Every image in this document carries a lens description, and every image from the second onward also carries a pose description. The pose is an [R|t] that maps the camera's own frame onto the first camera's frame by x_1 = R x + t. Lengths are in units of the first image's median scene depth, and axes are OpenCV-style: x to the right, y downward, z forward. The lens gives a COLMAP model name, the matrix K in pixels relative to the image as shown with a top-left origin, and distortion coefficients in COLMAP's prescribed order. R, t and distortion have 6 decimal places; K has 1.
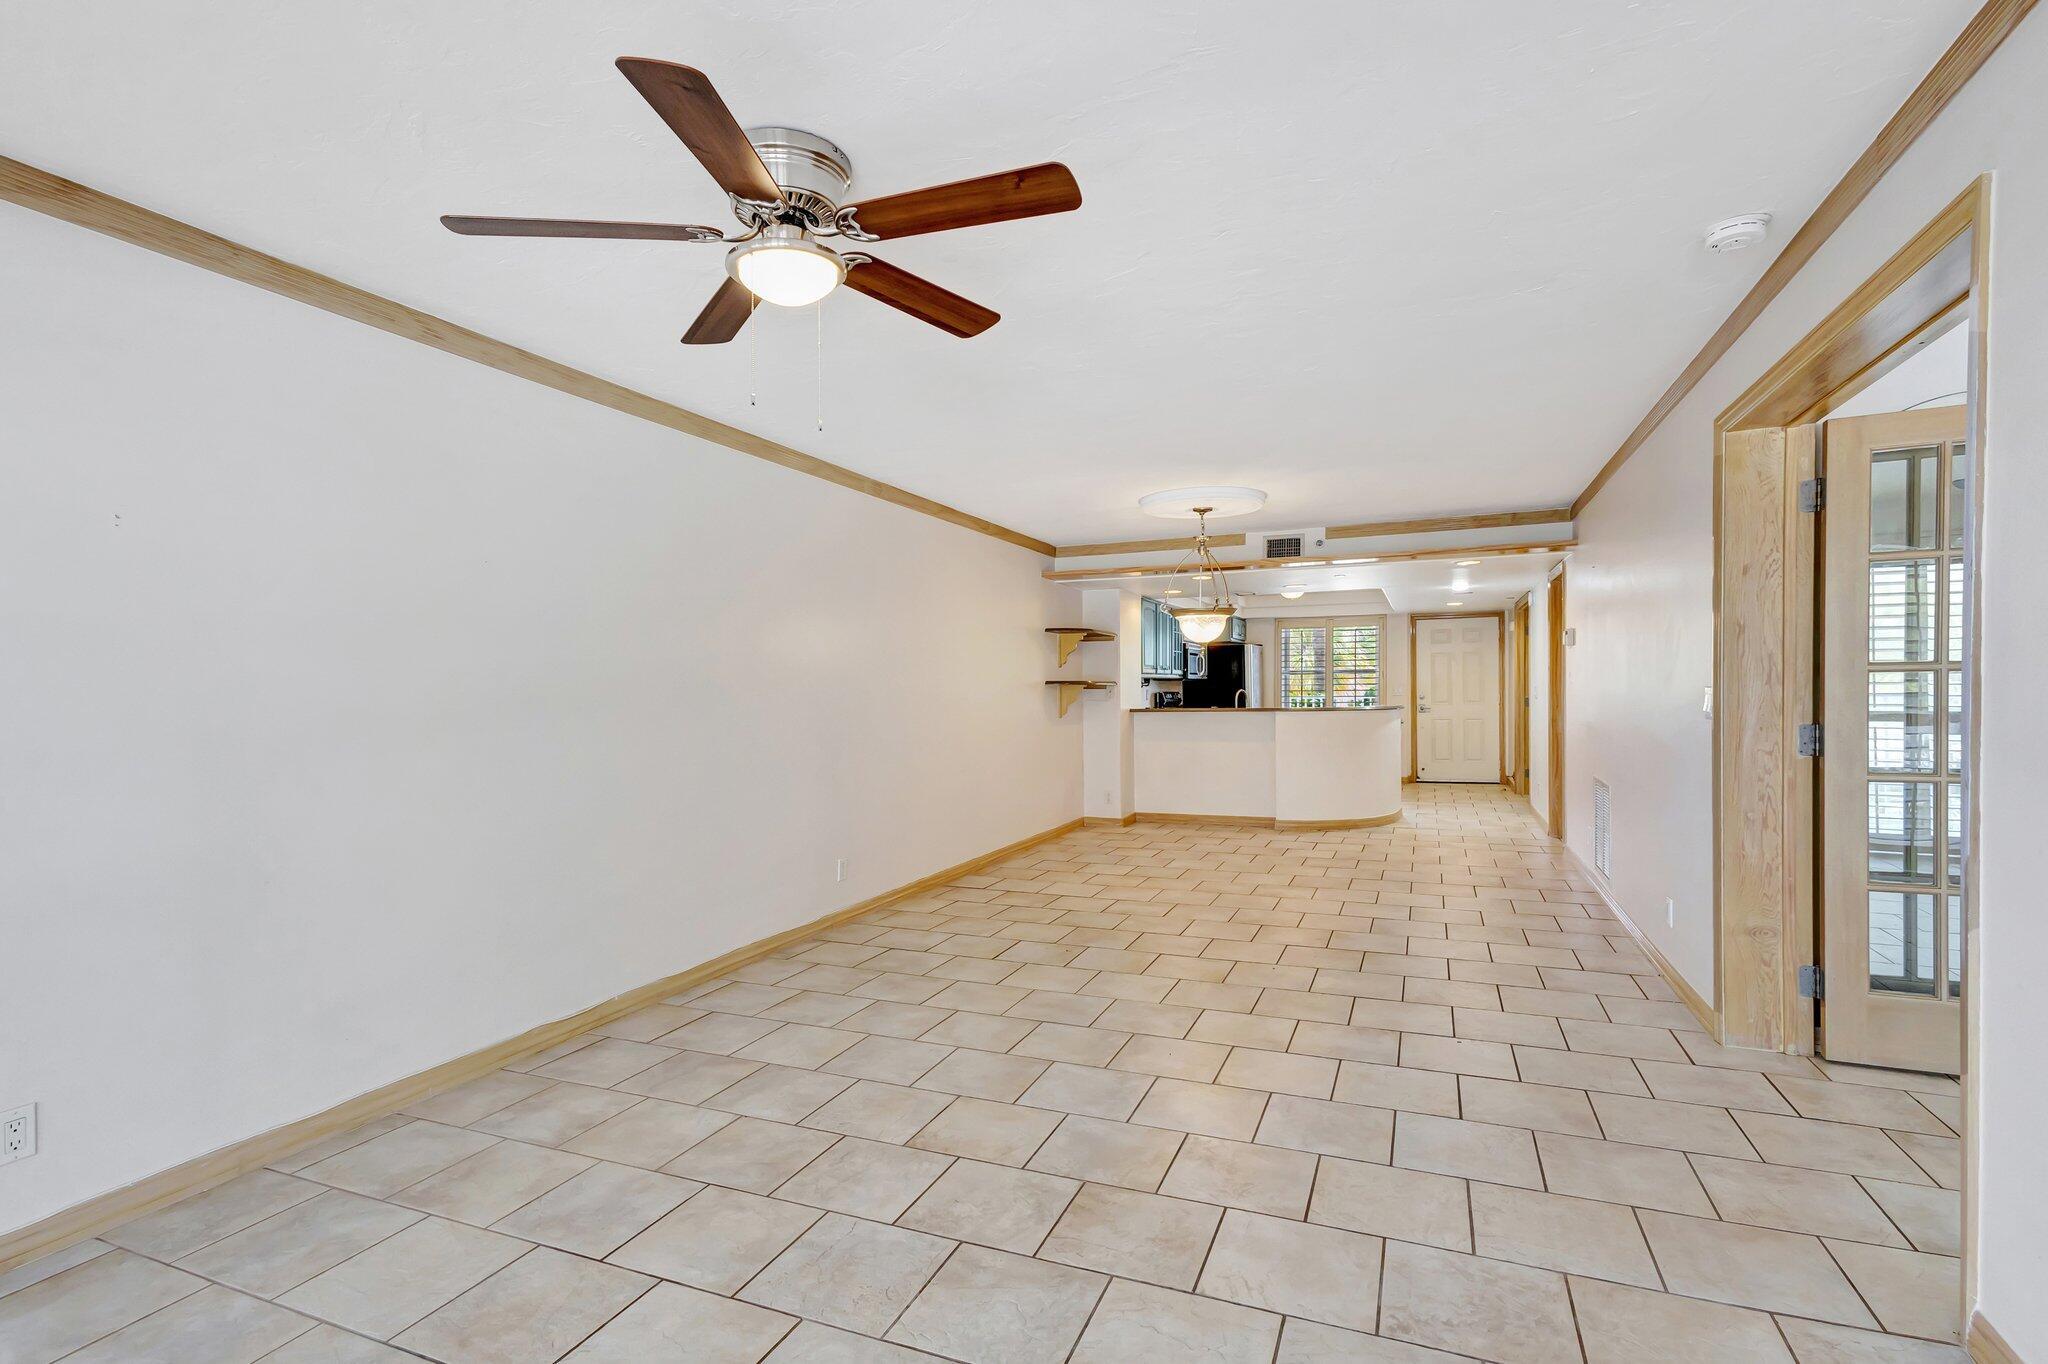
lens RADIAL K [[979.4, 0, 1011.4], [0, 979.4, 709.3], [0, 0, 1]] dist [0.010758, -0.001076]
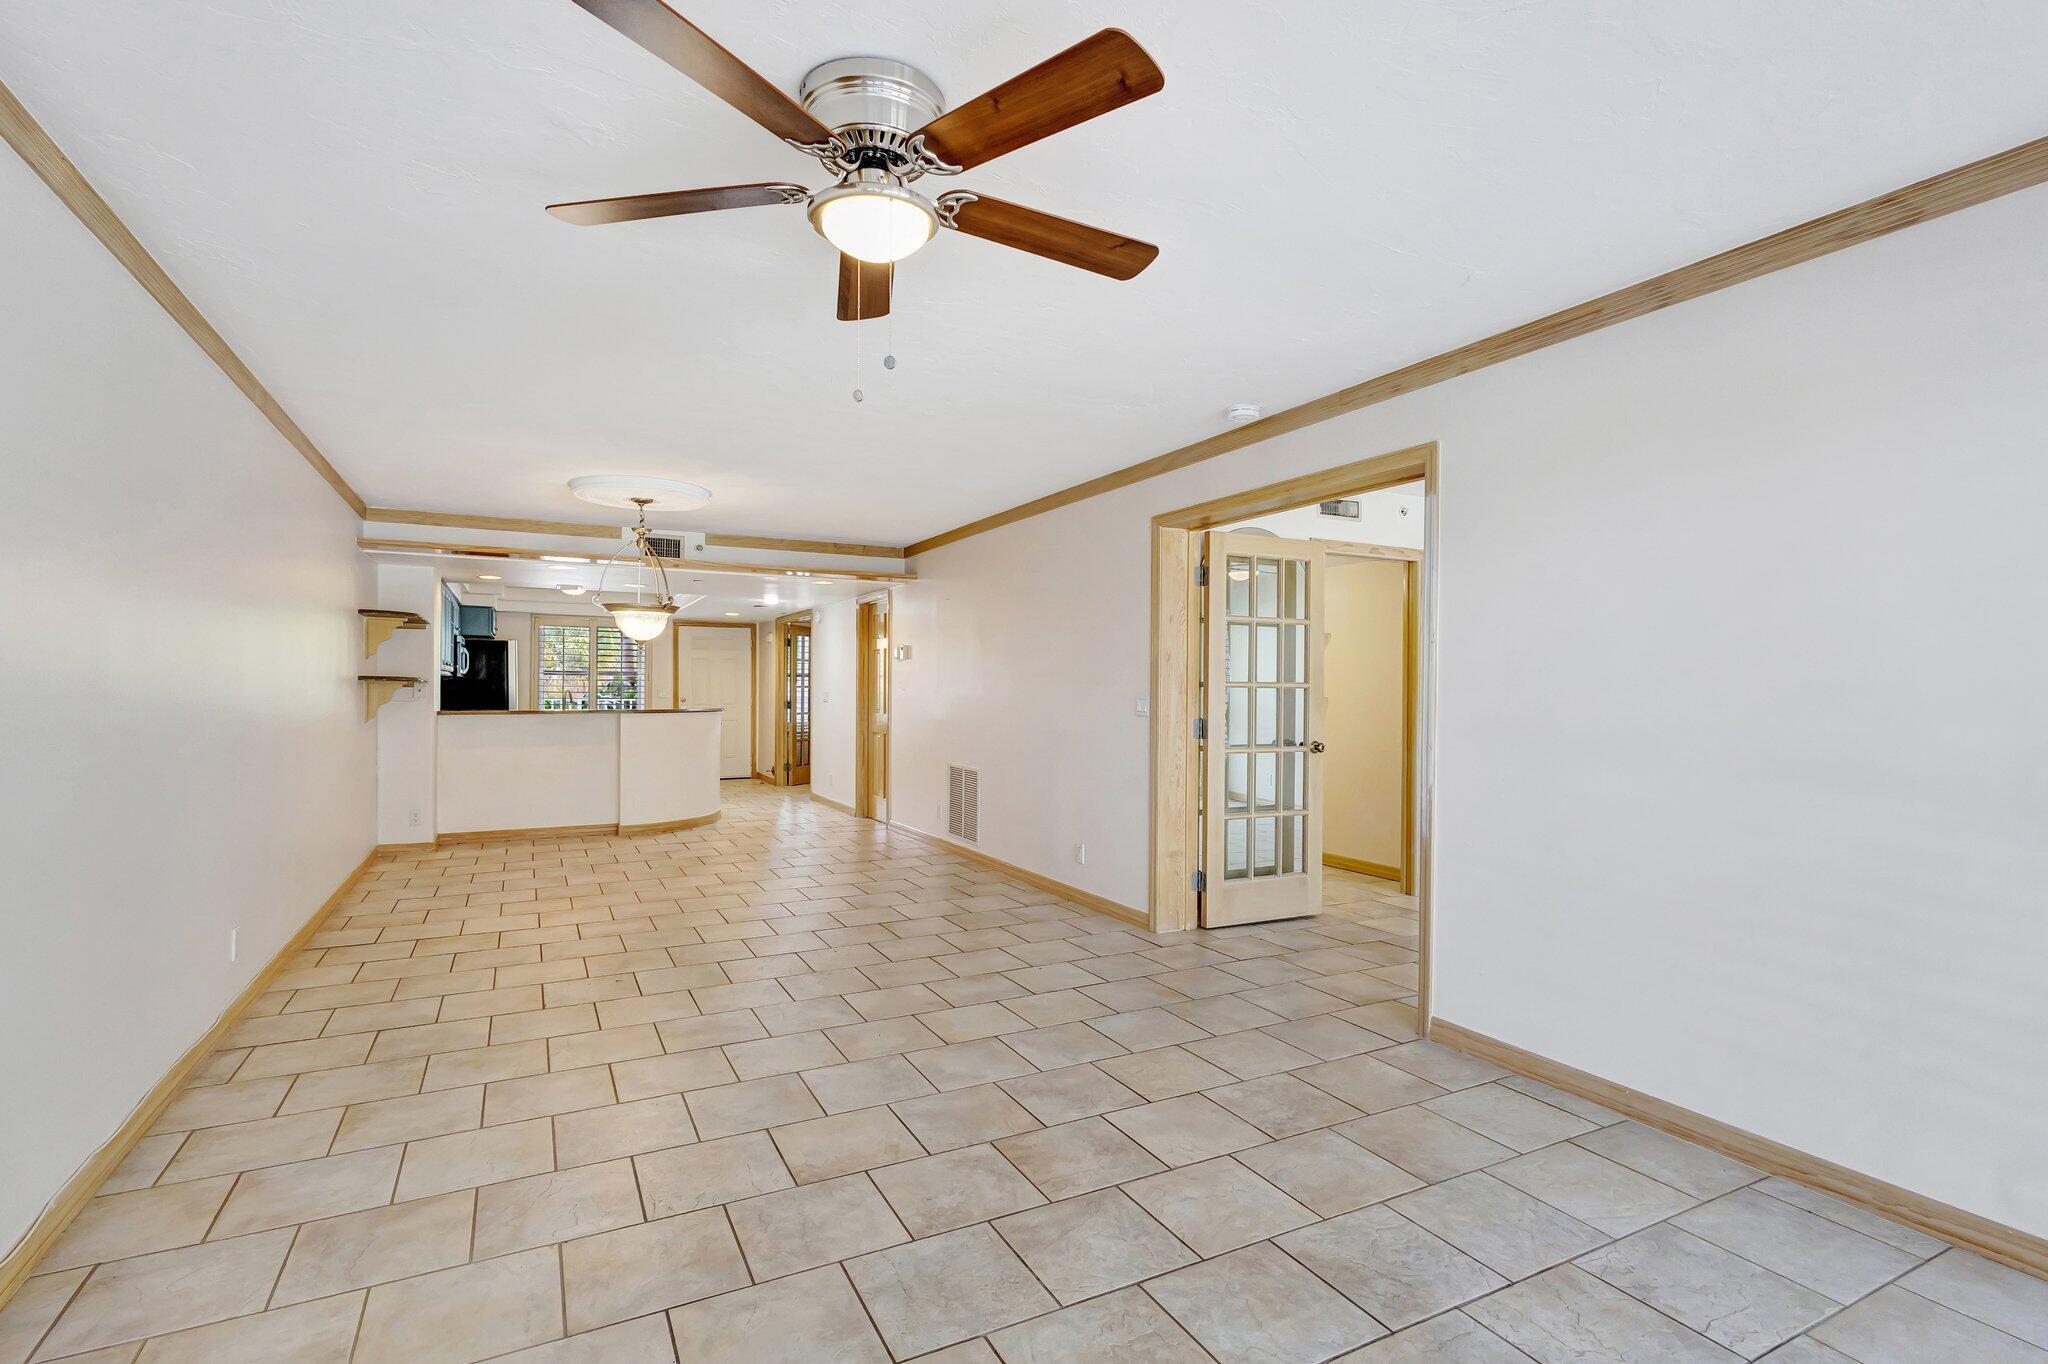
lens RADIAL K [[979.4, 0, 1011.4], [0, 979.4, 709.3], [0, 0, 1]] dist [0.010758, -0.001076]
pose [[0.637912, 0.001030, 0.770109, -0.244209], [0.001289, 0.999996, -0.002405, 0.001013], [-0.770108, 0.002527, 0.637908, 0.092822]]
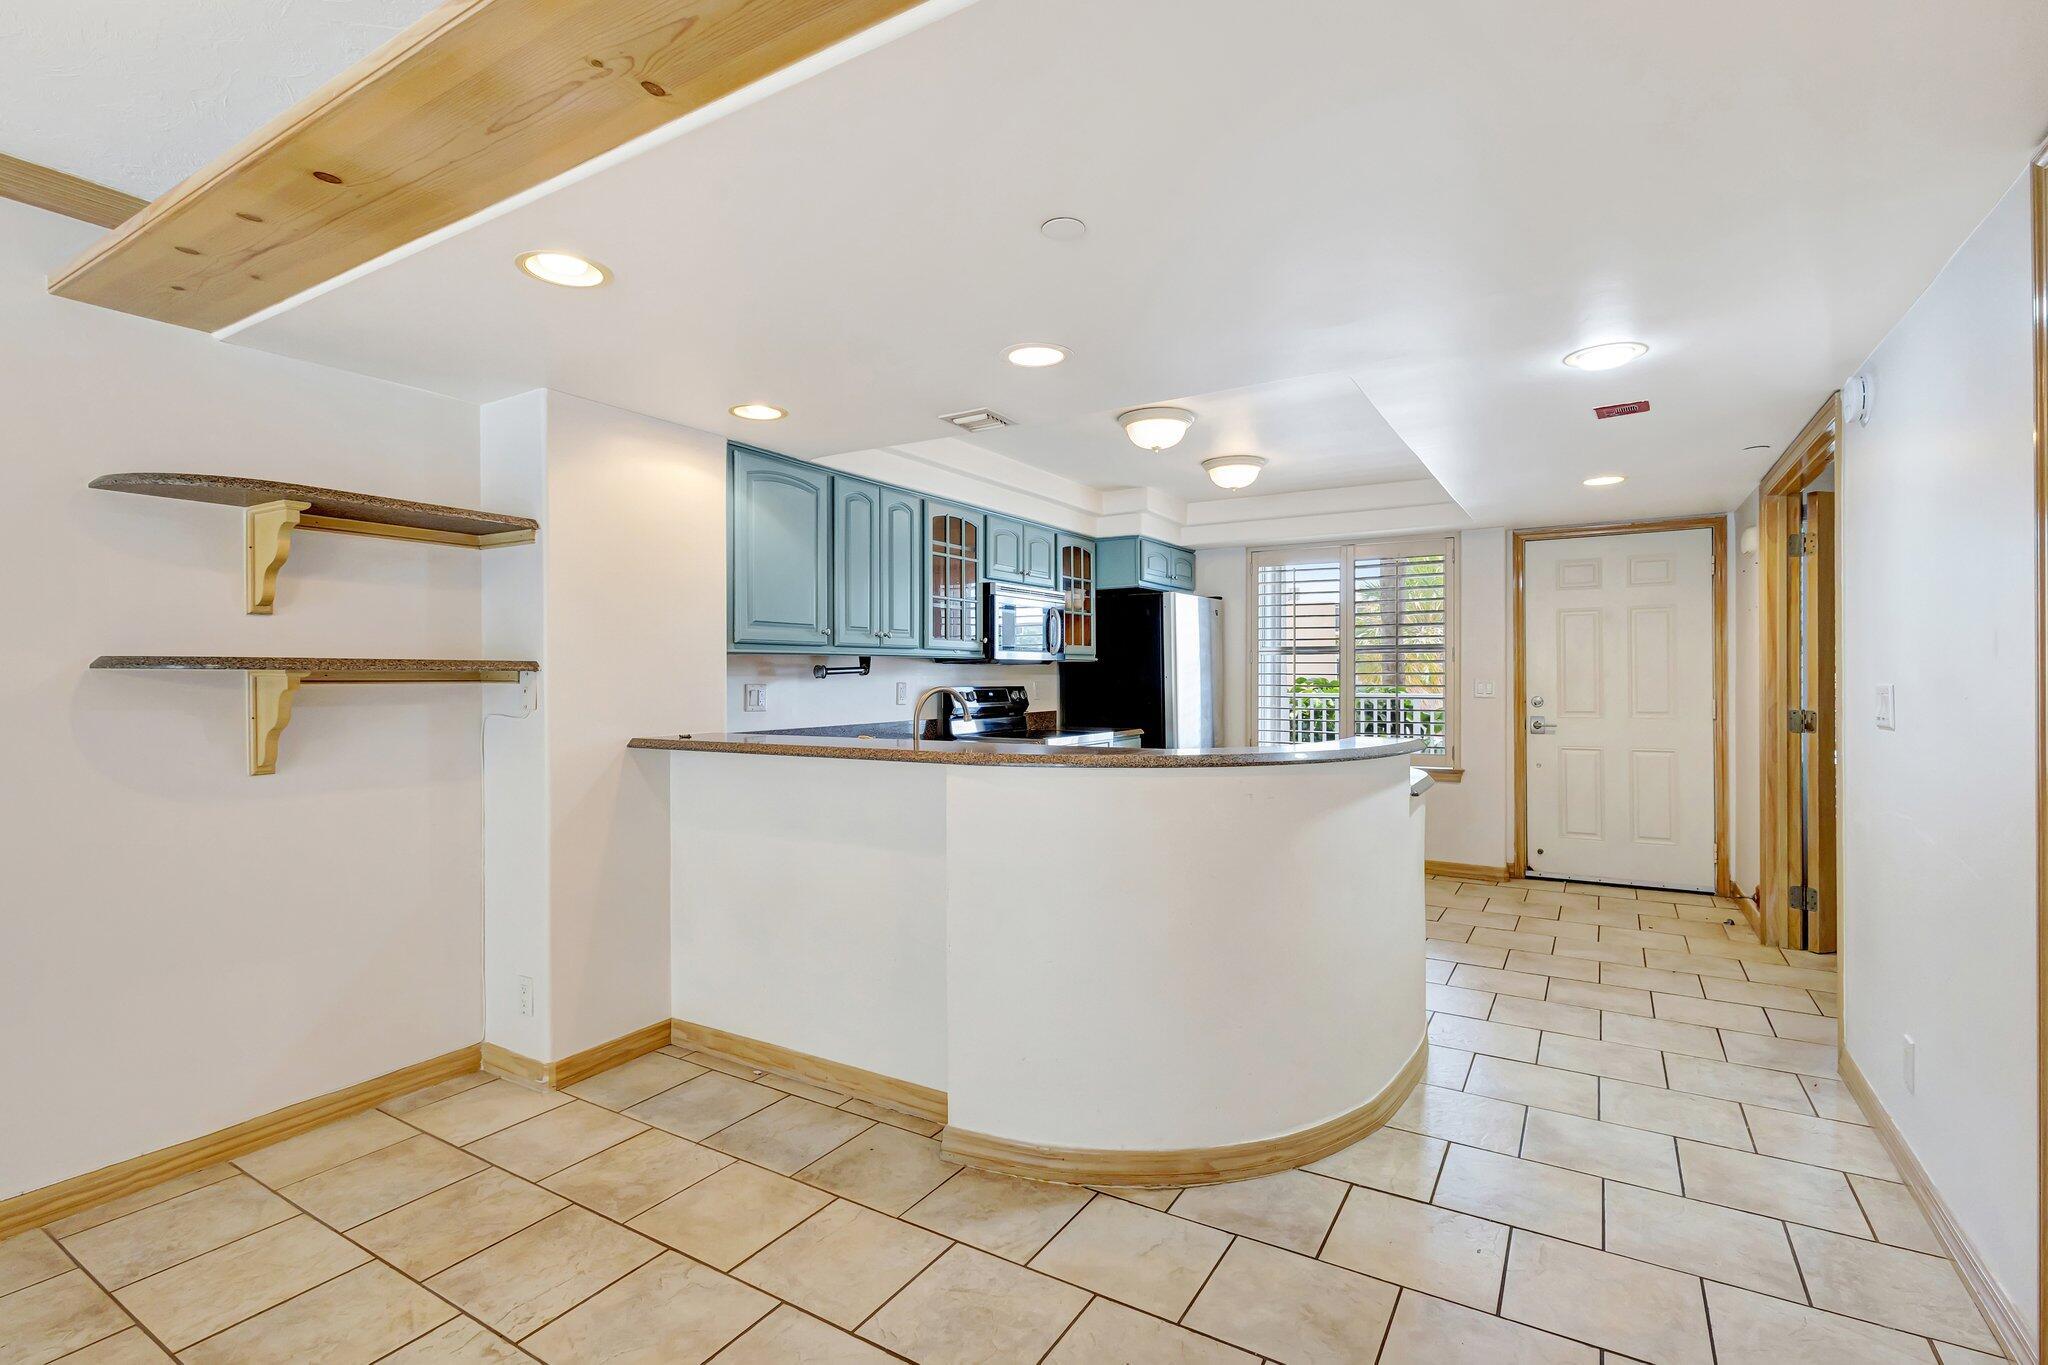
lens RADIAL K [[921.1, 0, 1075.3], [0, 921.1, 677.2], [0, 0, 1]] dist [0.009837, -0.000174]
pose [[0.992649, 0.006701, -0.120839, 0.366403], [-0.009109, 0.999771, -0.019389, -0.020085], [0.120682, 0.020348, 0.992483, 0.773123]]
